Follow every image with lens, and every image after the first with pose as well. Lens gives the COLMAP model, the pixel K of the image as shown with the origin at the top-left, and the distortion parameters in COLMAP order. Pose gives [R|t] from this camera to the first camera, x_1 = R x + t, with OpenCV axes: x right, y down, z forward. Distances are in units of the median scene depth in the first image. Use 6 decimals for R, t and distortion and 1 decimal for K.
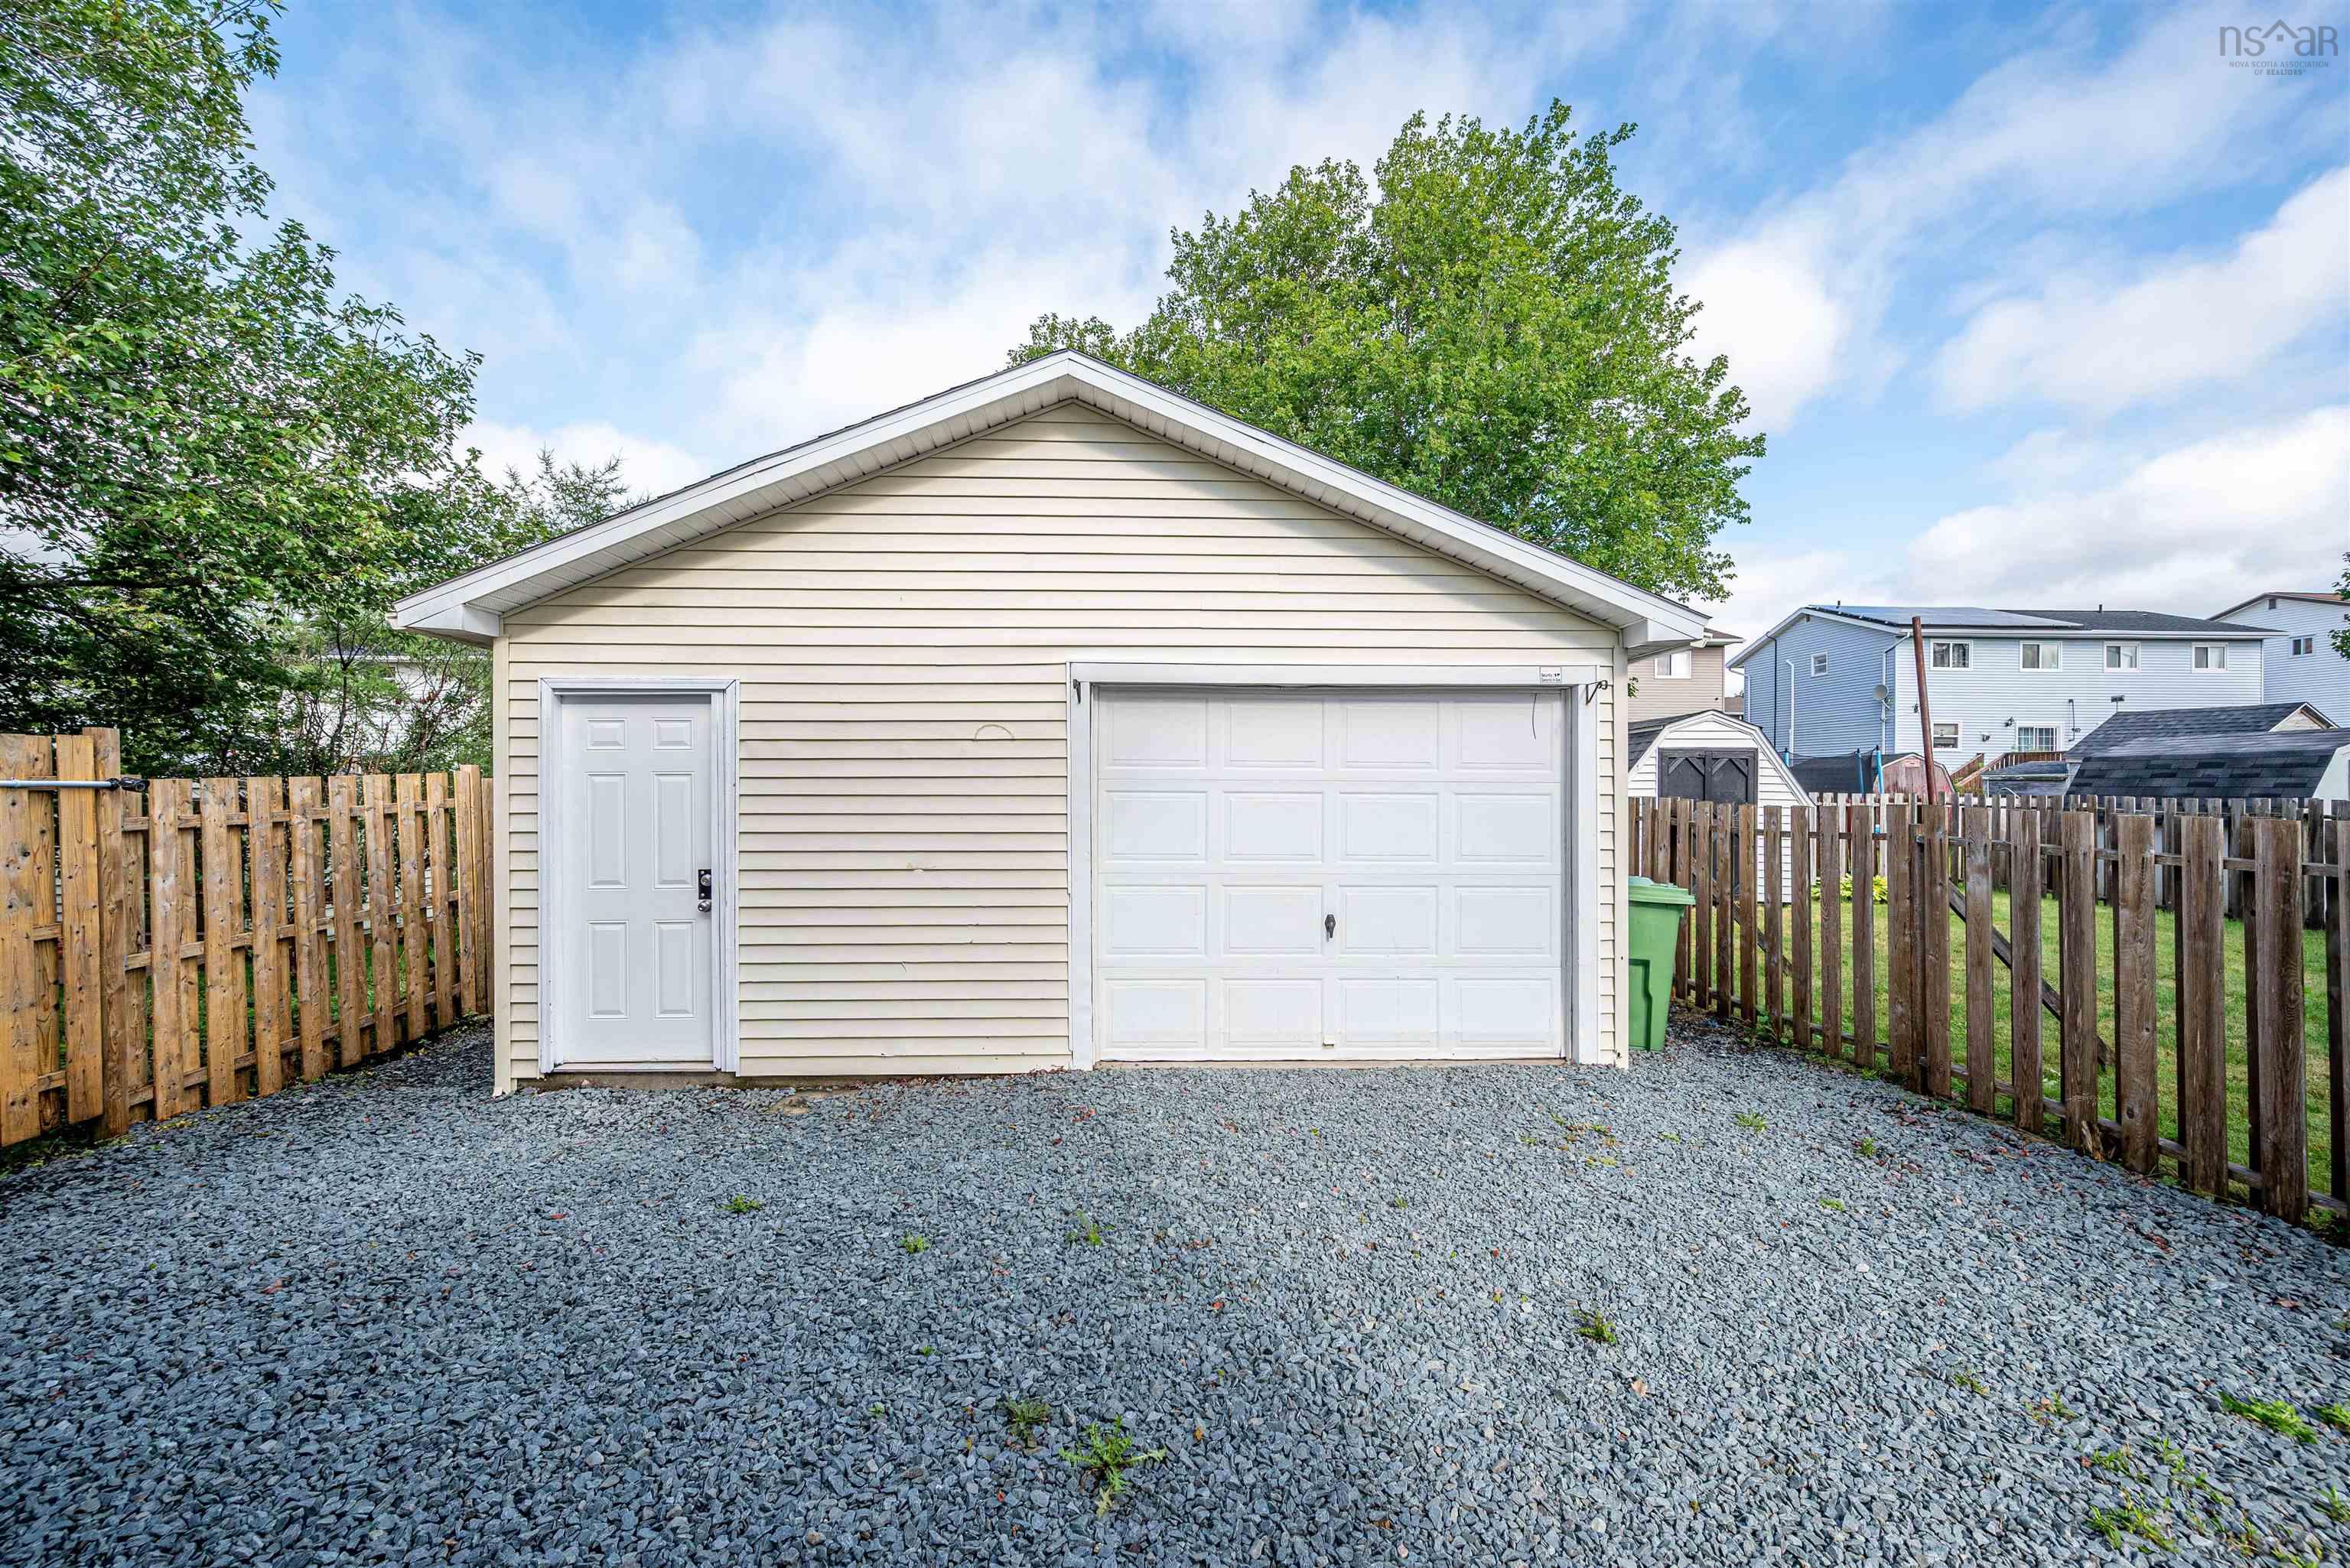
lens RADIAL K [[941.0, 0, 1168.4], [0, 941.0, 777.7], [0, 0, 1]] dist [-0.002767, -0.000015]
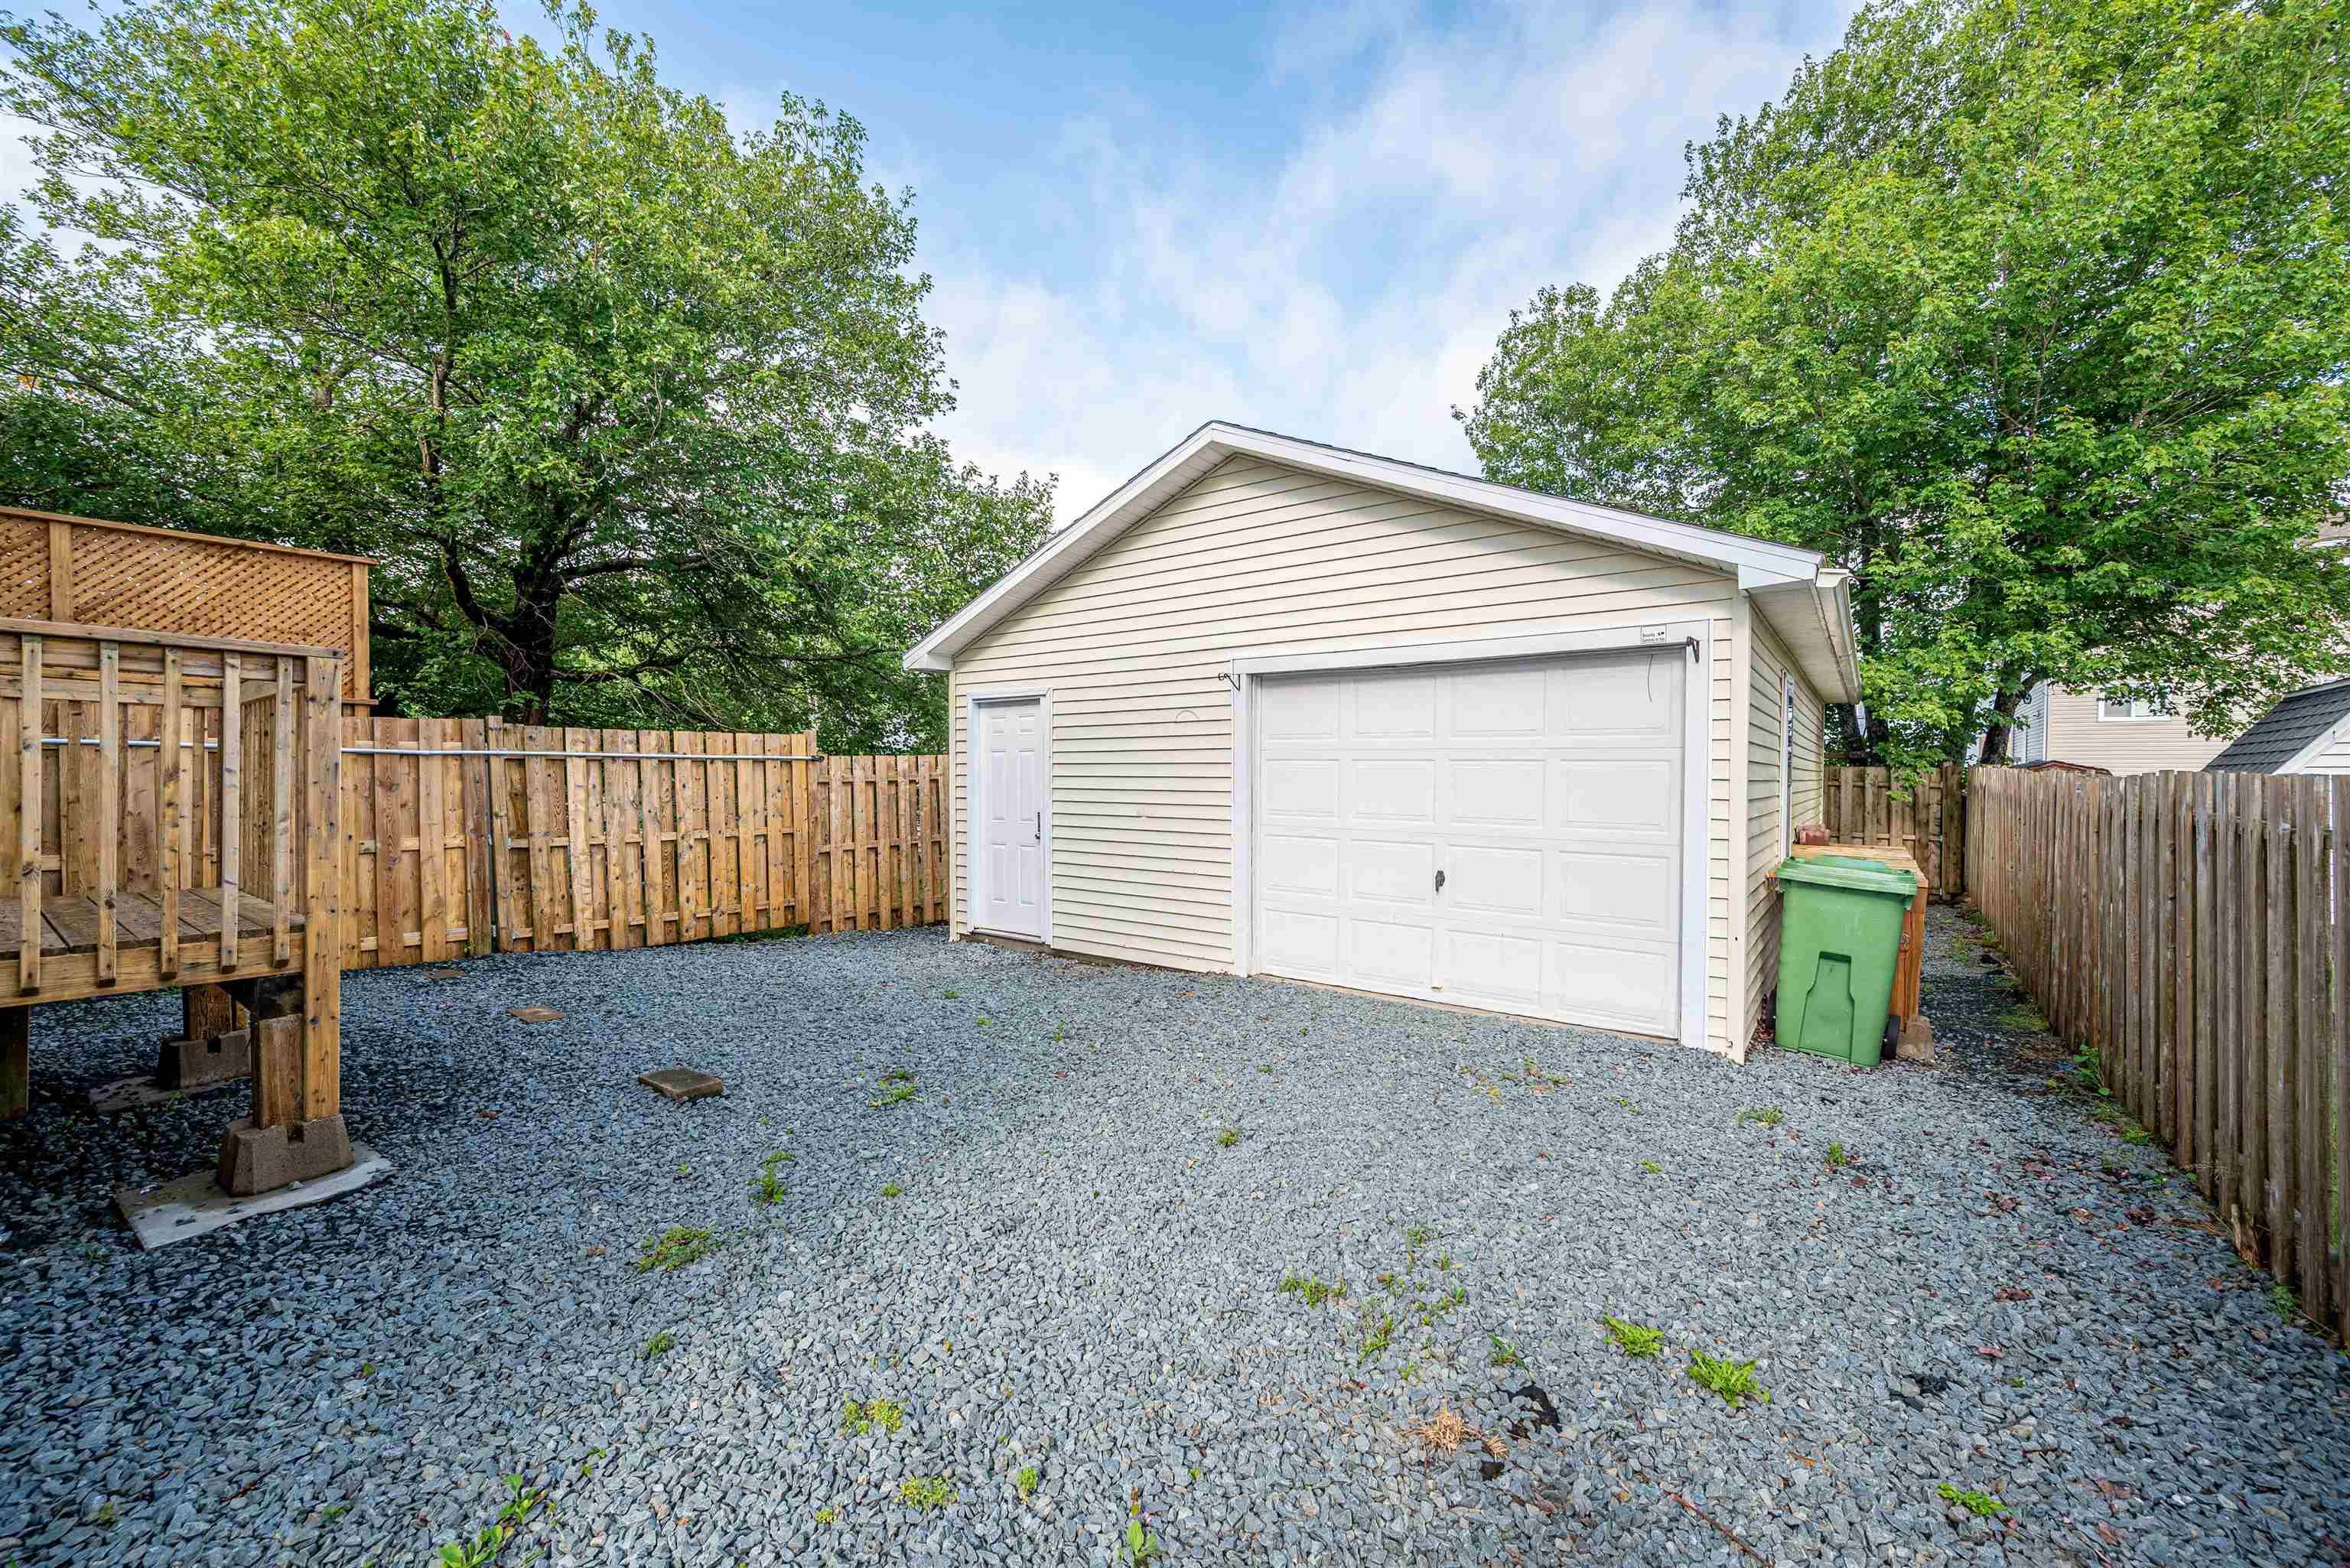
lens RADIAL K [[941.0, 0, 1215.3], [0, 941.0, 789.4], [0, 0, 1]] dist [-0.002767, -0.000015]
pose [[0.783131, 0.011670, -0.621747, 0.677944], [-0.001193, 0.999850, 0.017264, 0.032806], [0.621856, -0.012778, 0.783028, -0.026640]]
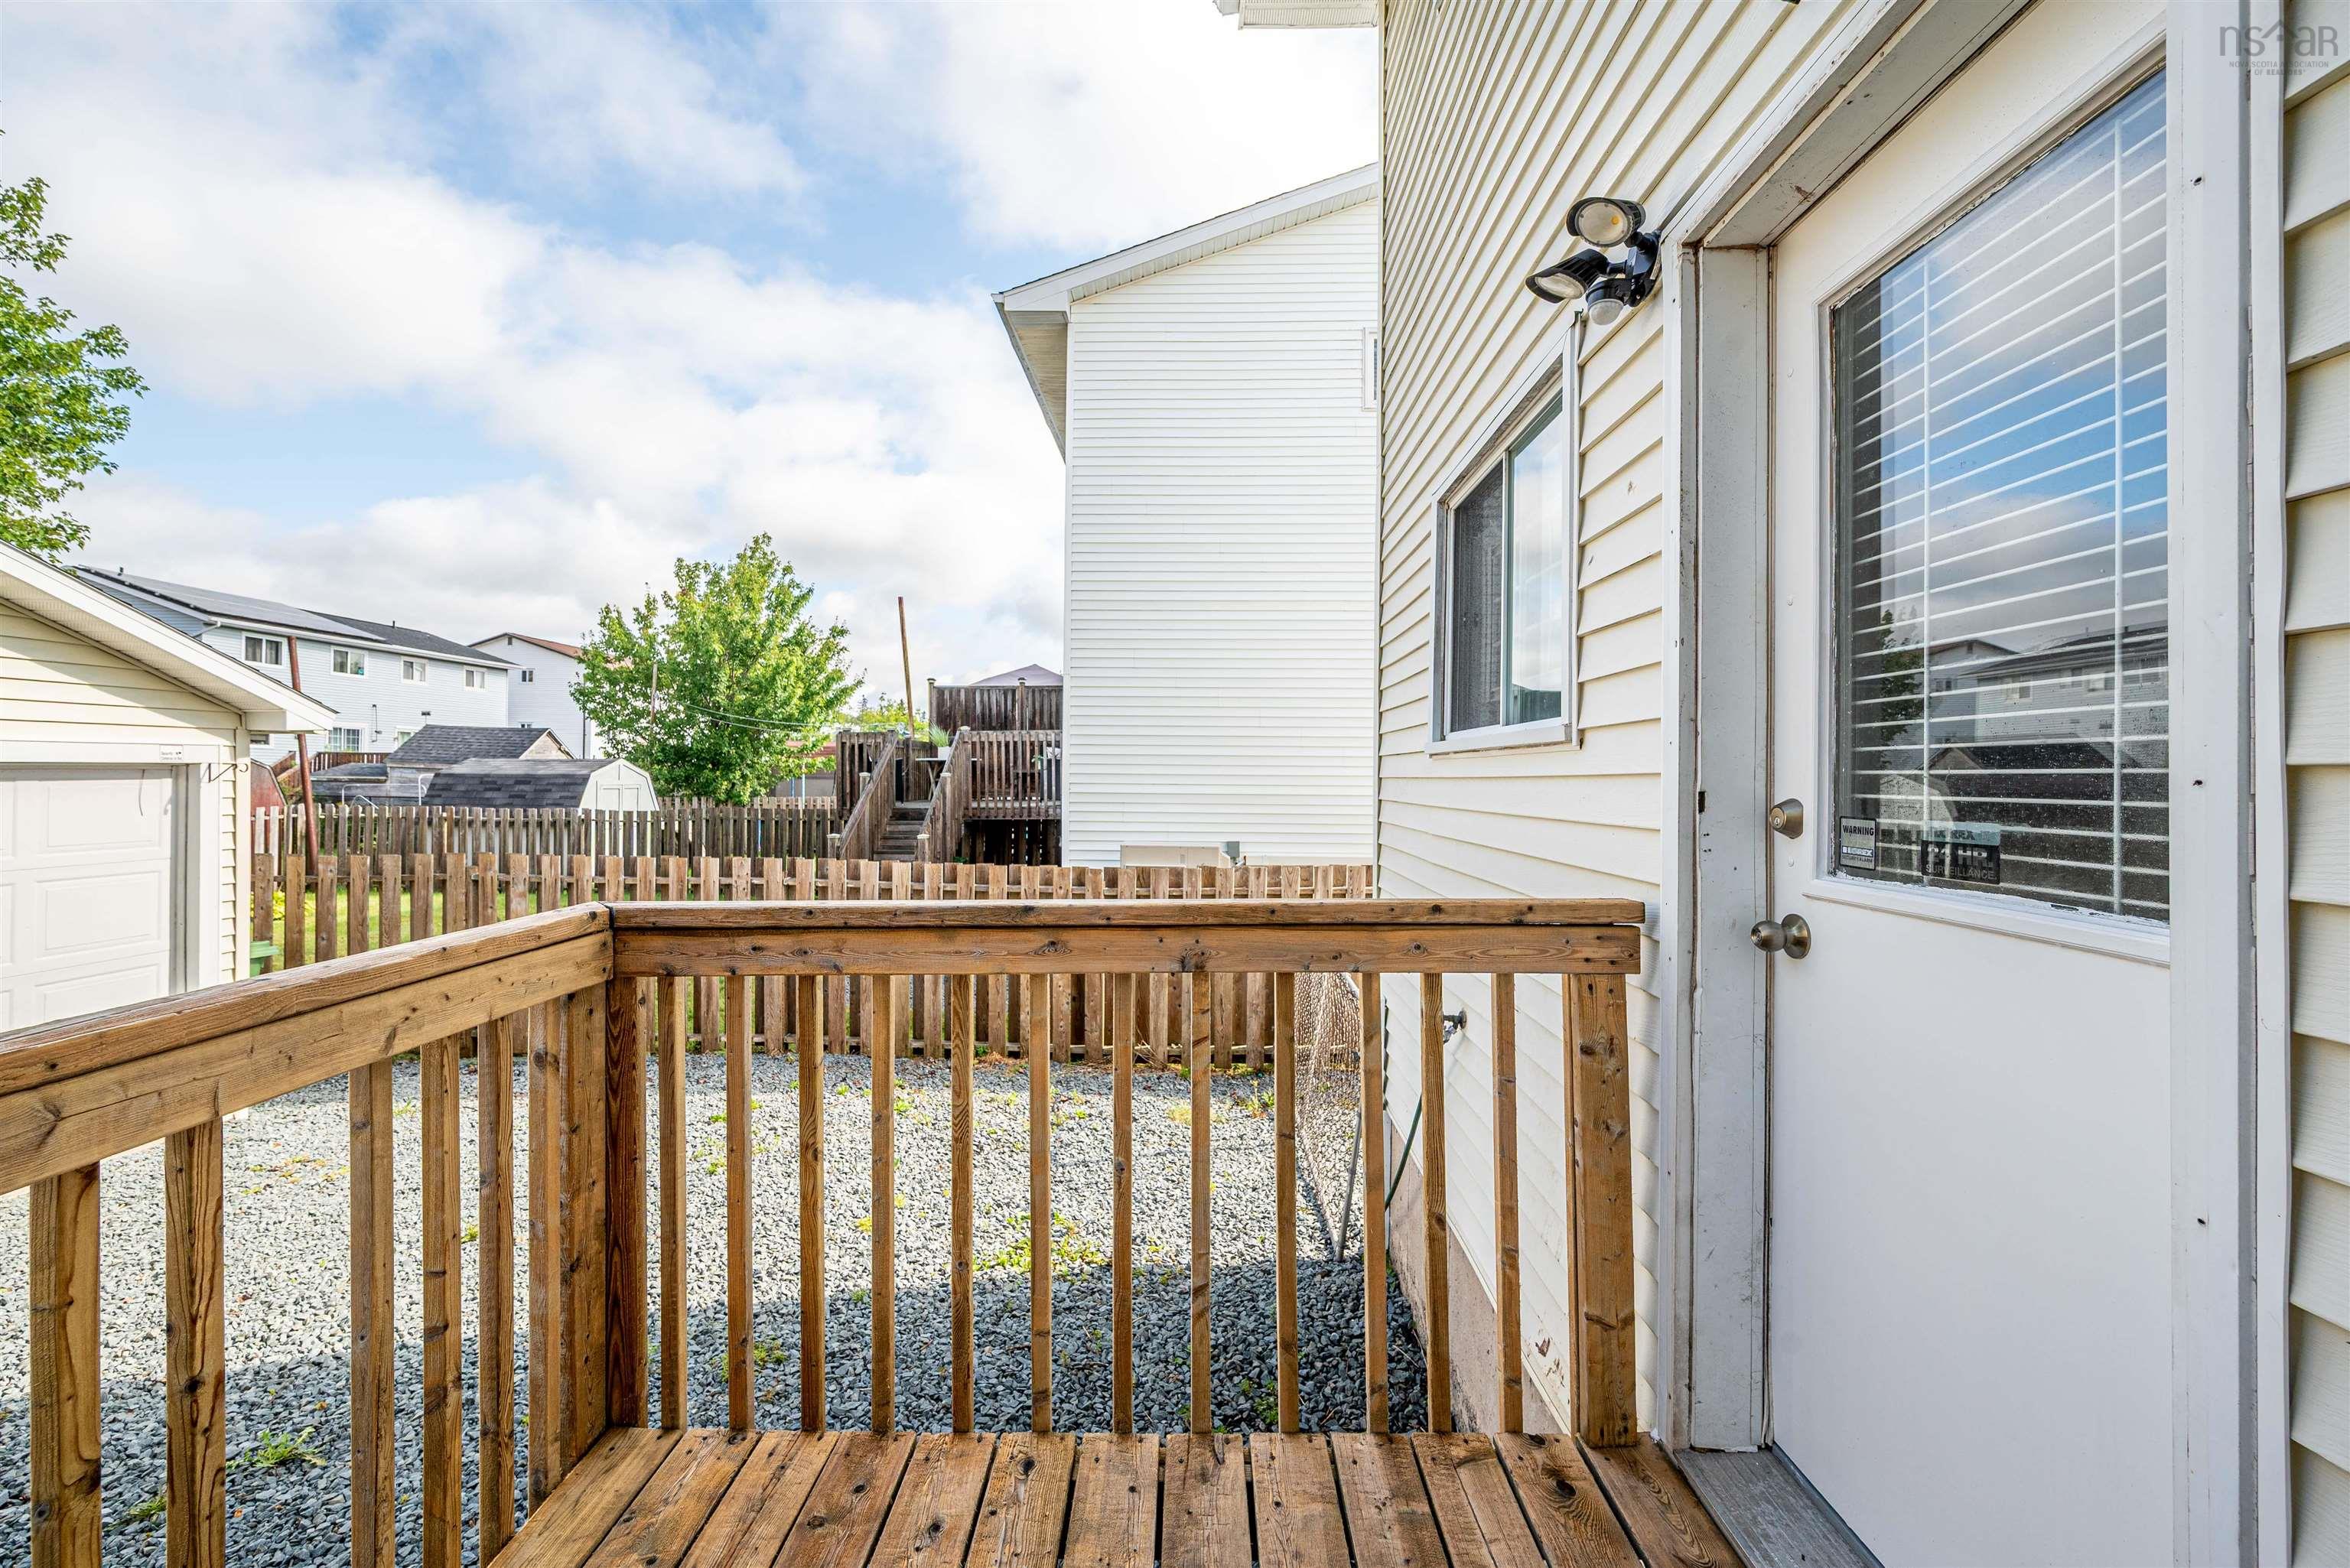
lens RADIAL K [[941.0, 0, 1167.5], [0, 941.0, 772.6], [0, 0, 1]] dist [-0.002767, -0.000015]
pose [[0.070845, -0.000372, 0.997487, -0.539026], [-0.014960, 0.999887, 0.001435, -0.110258], [-0.997375, -0.015024, 0.070831, -0.143537]]
